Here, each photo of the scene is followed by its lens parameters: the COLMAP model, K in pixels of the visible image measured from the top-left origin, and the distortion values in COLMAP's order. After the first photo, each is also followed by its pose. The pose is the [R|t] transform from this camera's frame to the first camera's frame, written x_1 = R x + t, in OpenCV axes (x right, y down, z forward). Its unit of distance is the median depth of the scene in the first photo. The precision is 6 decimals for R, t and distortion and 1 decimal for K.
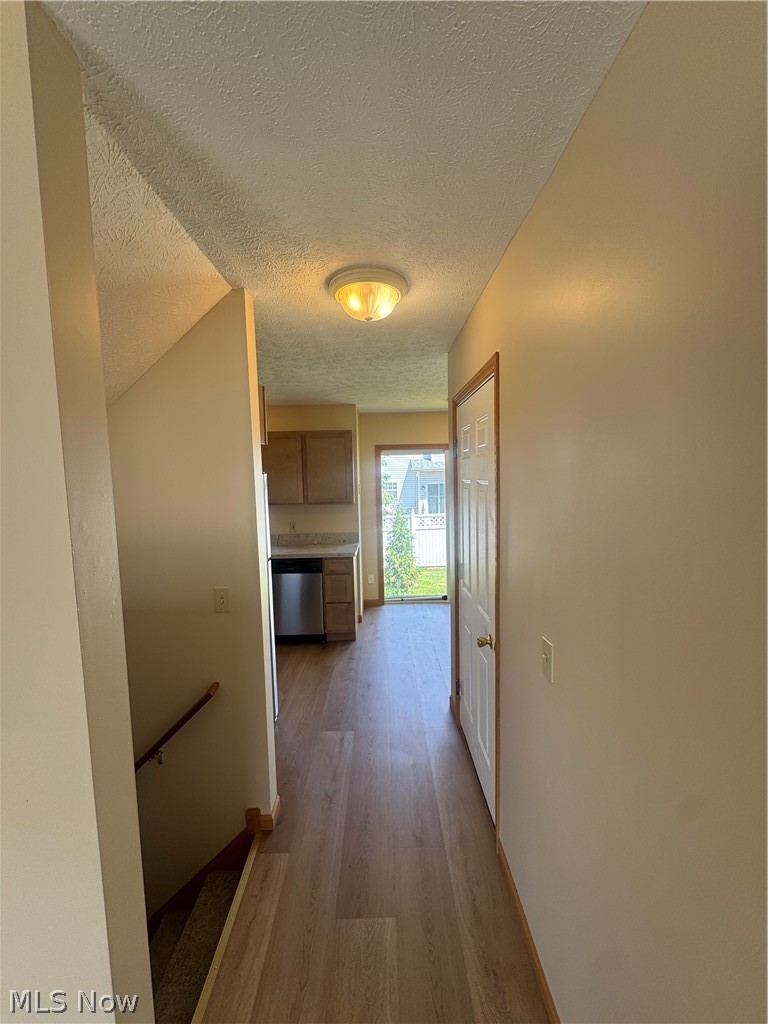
lens RADIAL K [[408.8, 0, 384.9], [0, 408.8, 511.0], [0, 0, 1]] dist [-0.001534, 0.000533]
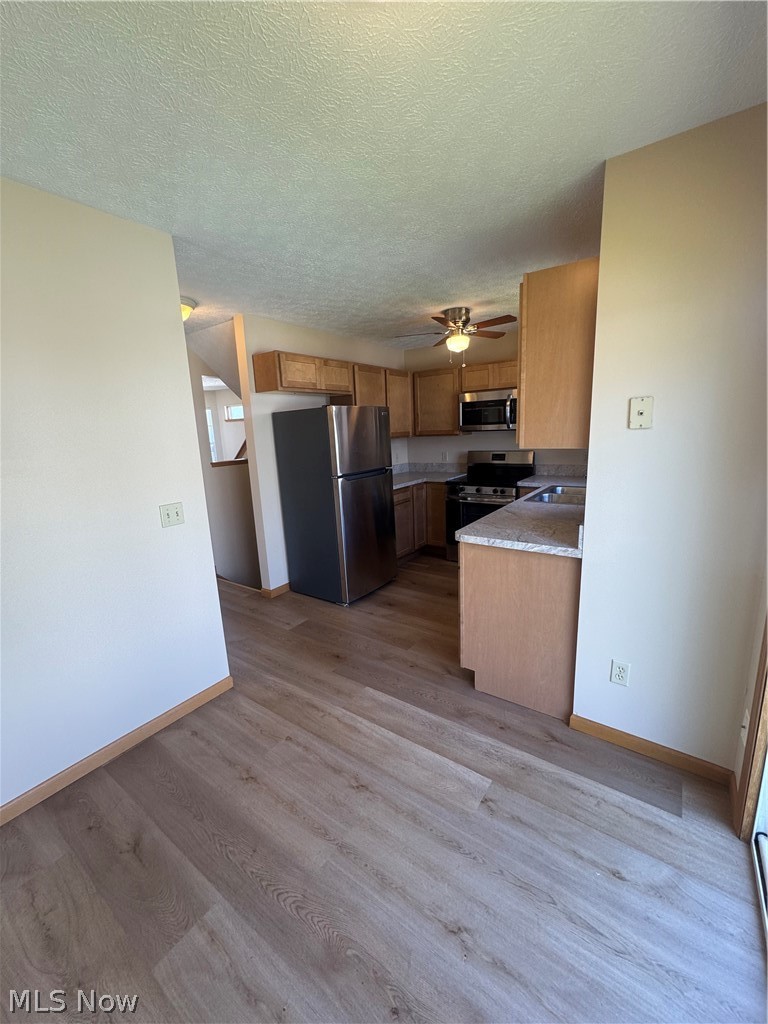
lens RADIAL K [[408.8, 0, 384.9], [0, 408.8, 511.0], [0, 0, 1]] dist [-0.001534, 0.000533]
pose [[-0.587422, 0.207356, -0.782265, 0.388535], [-0.010060, 0.964672, 0.263261, -0.069905], [0.809218, 0.162515, -0.564584, 1.158639]]
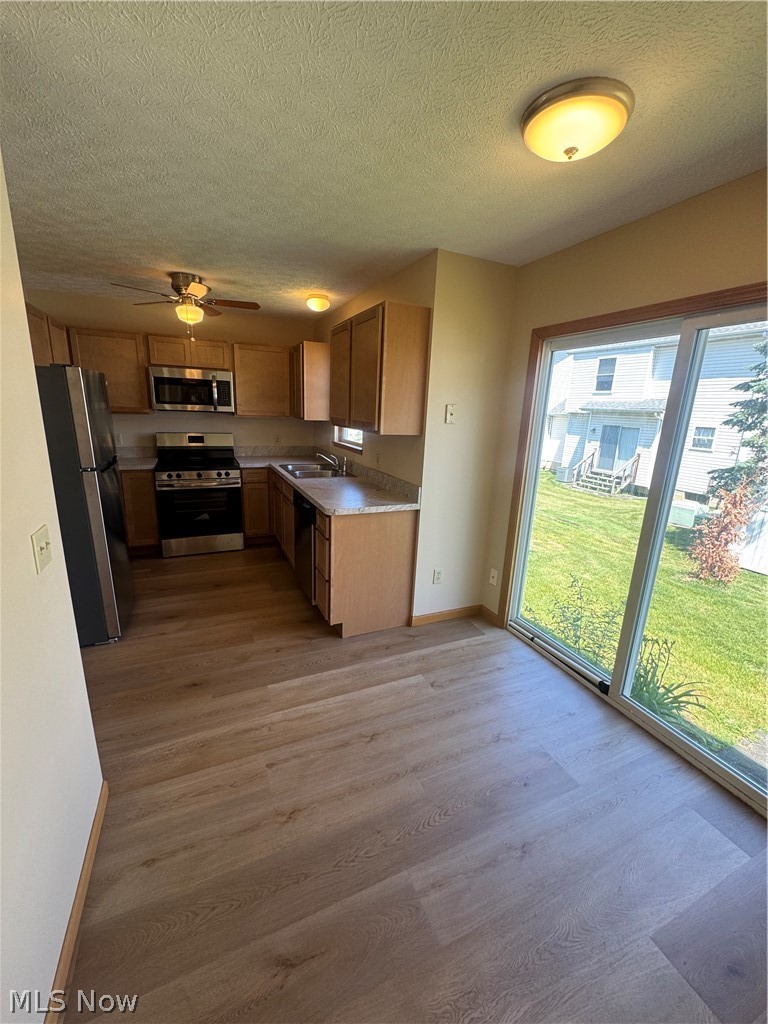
lens RADIAL K [[408.8, 0, 384.9], [0, 408.8, 511.0], [0, 0, 1]] dist [-0.001534, 0.000533]
pose [[0.403199, 0.262809, -0.876563, 0.483387], [-0.122670, 0.964751, 0.232823, -0.050104], [0.906853, 0.013654, 0.421226, 0.764017]]
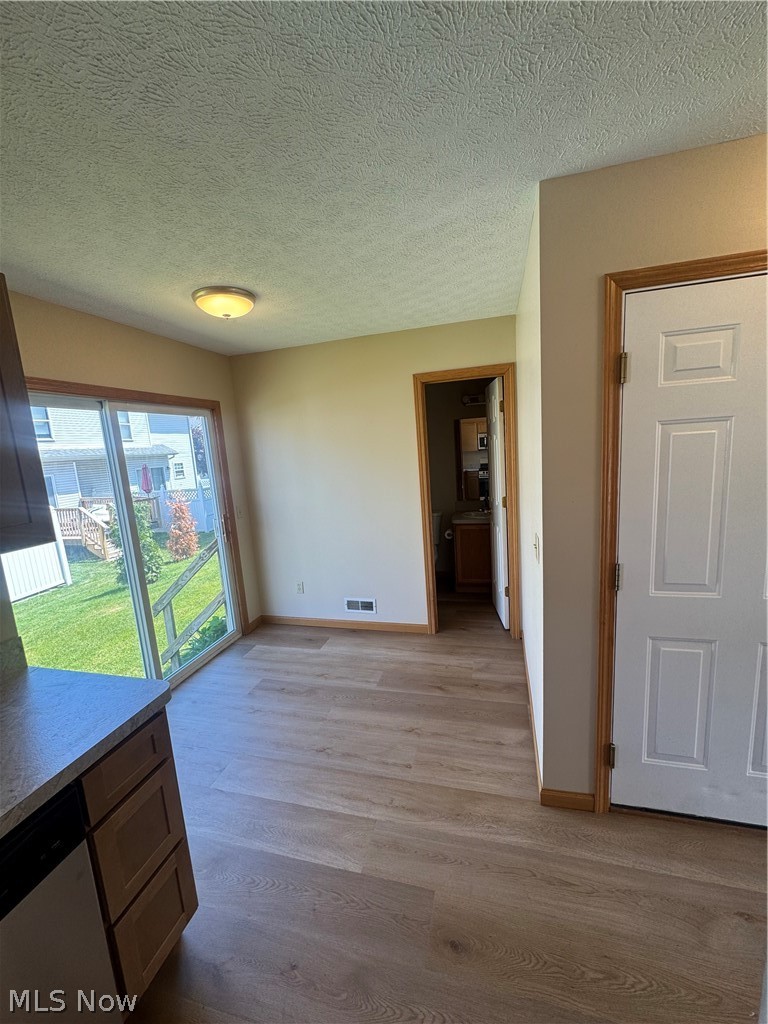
lens RADIAL K [[408.8, 0, 384.9], [0, 408.8, 511.0], [0, 0, 1]] dist [-0.001534, 0.000533]
pose [[0.272537, -0.147298, 0.950803, -0.290456], [0.137766, 0.984003, 0.112952, -0.040061], [-0.952231, 0.100205, 0.288470, 0.694459]]
